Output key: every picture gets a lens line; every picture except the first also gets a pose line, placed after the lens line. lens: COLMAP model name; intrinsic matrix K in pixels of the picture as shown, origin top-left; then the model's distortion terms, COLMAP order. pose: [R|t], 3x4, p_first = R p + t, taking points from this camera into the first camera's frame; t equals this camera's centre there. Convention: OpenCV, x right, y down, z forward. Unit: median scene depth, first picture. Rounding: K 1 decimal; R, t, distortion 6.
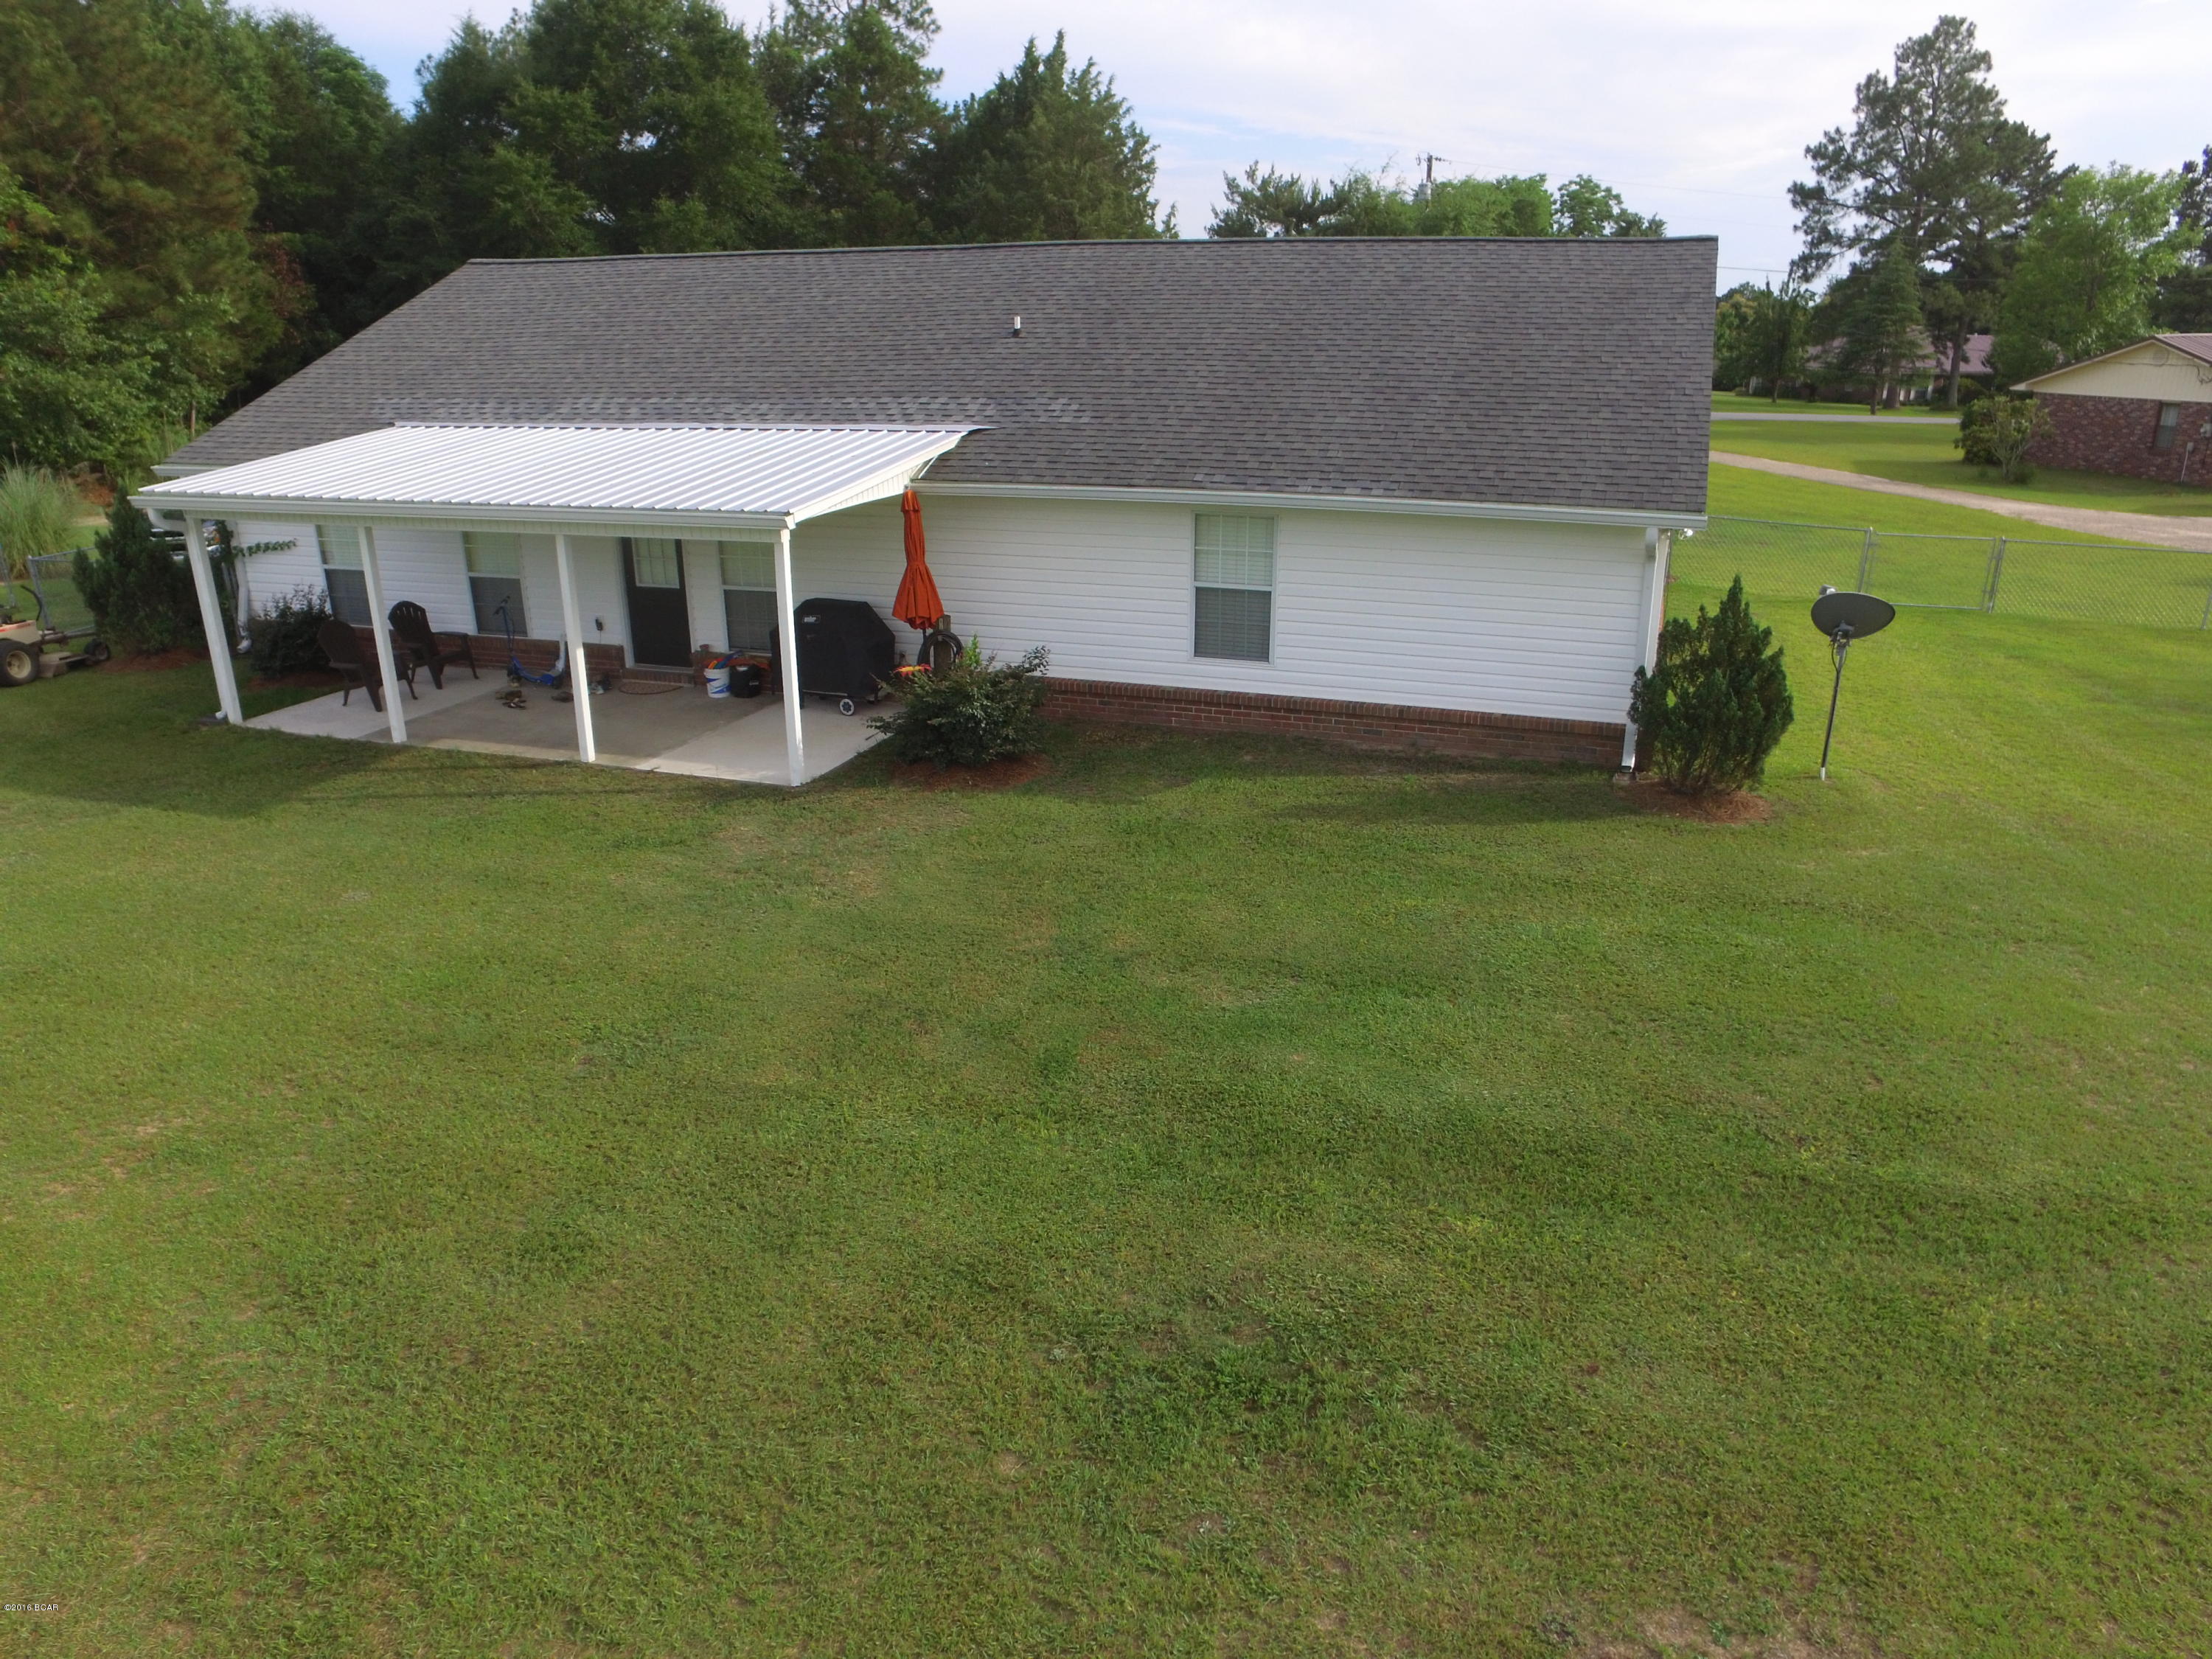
lens RADIAL K [[1495.1, 0, 1140.9], [0, 1495.1, 859.3], [0, 0, 1]] dist [-0.124385, 0.089375]
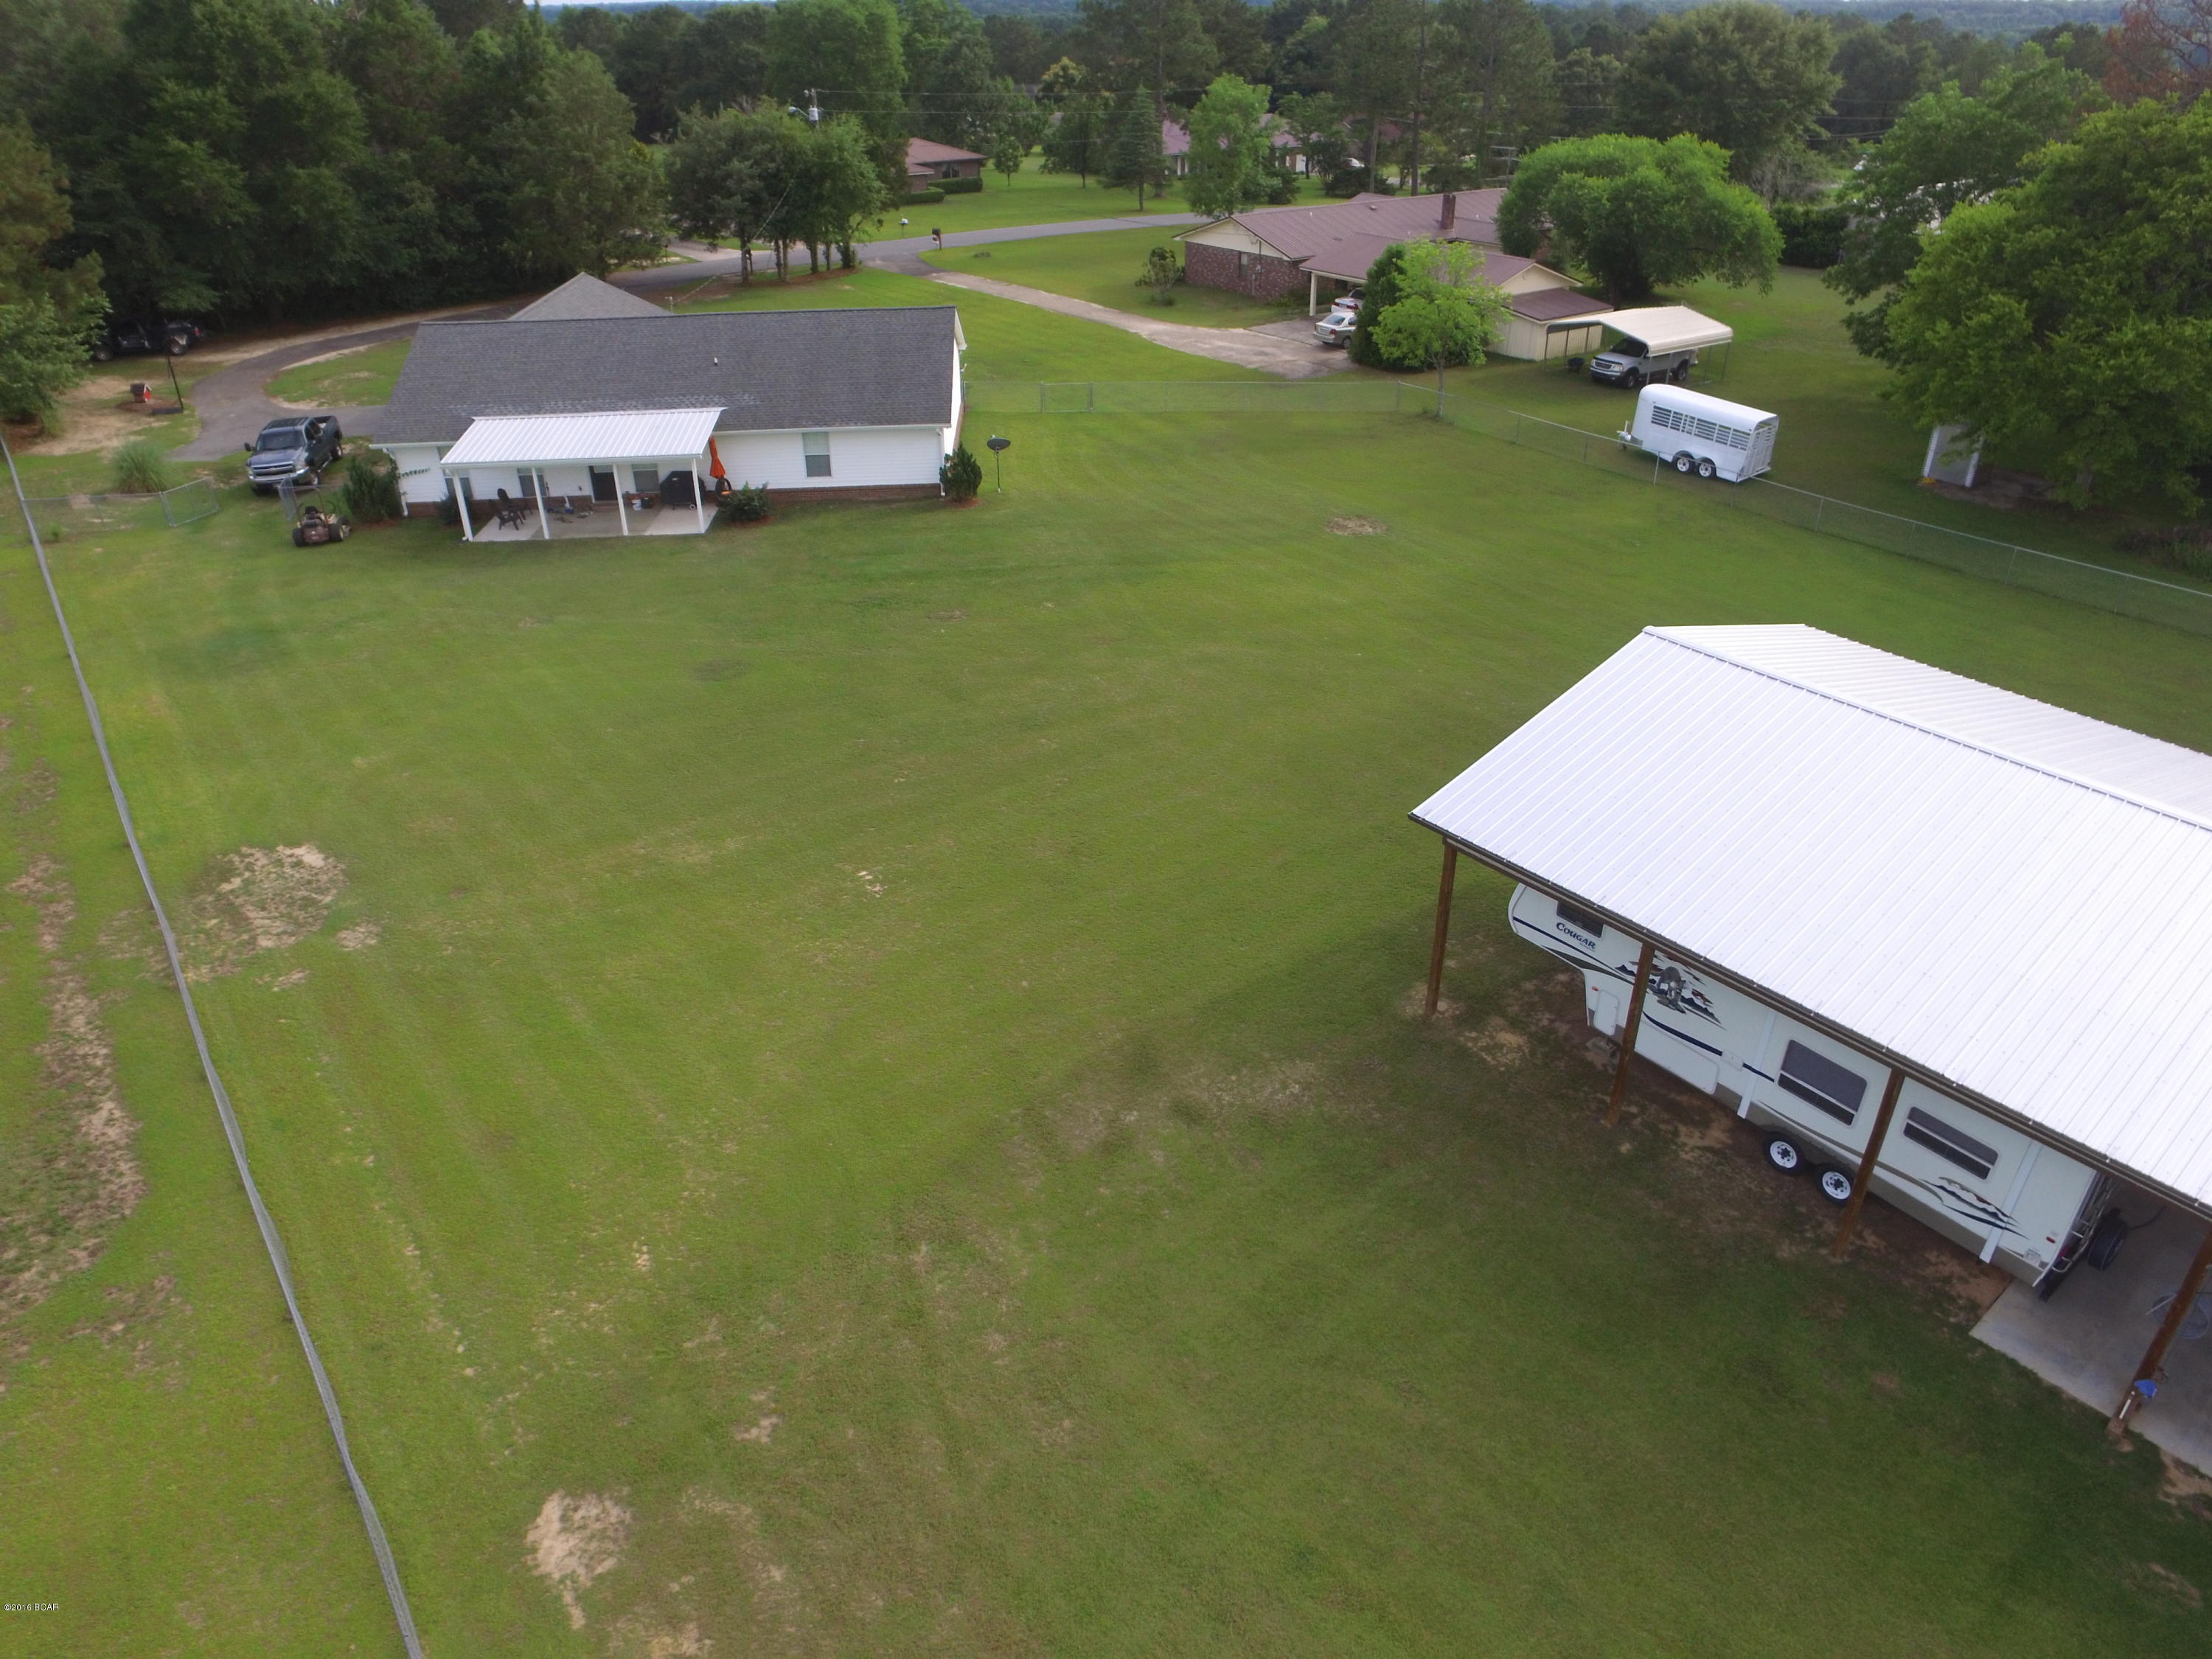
lens RADIAL K [[1495.1, 0, 1140.9], [0, 1495.1, 859.3], [0, 0, 1]] dist [-0.124385, 0.089375]
pose [[0.924129, -0.196422, 0.327725, -0.542049], [0.134152, 0.969936, 0.203044, 0.121066], [-0.357754, -0.143674, 0.922697, -2.474636]]
